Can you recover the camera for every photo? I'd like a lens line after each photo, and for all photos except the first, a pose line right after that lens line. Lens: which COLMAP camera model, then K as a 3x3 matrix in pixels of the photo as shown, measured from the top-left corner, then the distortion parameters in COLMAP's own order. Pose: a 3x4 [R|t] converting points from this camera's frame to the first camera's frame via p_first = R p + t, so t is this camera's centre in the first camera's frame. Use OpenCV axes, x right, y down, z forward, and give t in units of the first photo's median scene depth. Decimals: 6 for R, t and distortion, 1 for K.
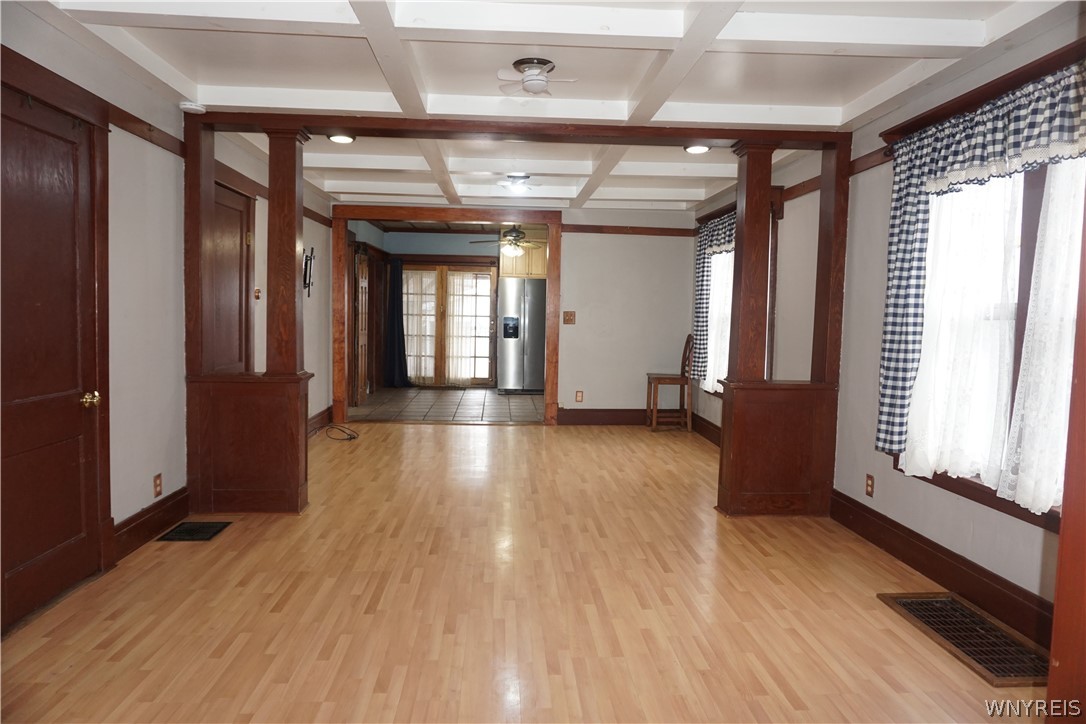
lens RADIAL K [[723.5, 0, 541.8], [0, 723.5, 361.1], [0, 0, 1]] dist [-0.054136, 0.039615]
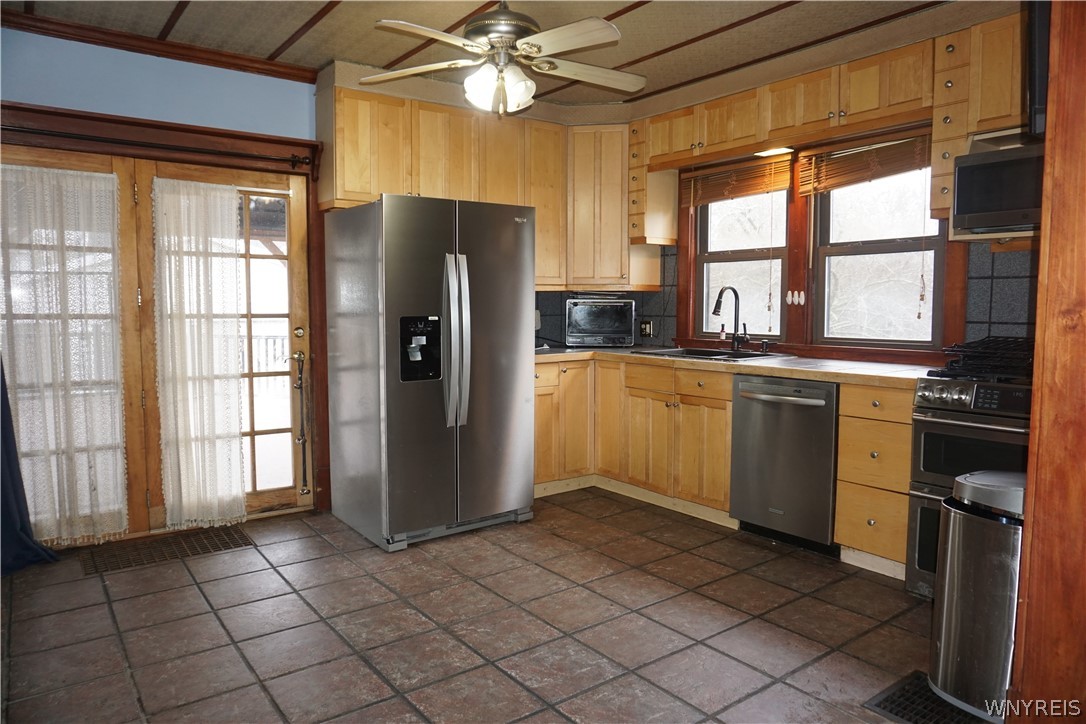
lens RADIAL K [[723.5, 0, 535.7], [0, 723.5, 363.8], [0, 0, 1]] dist [-0.054136, 0.039615]
pose [[0.844711, -0.064564, 0.531313, -0.410426], [0.056053, 0.997910, 0.032148, -0.110820], [-0.532279, 0.002626, 0.846565, 1.641152]]
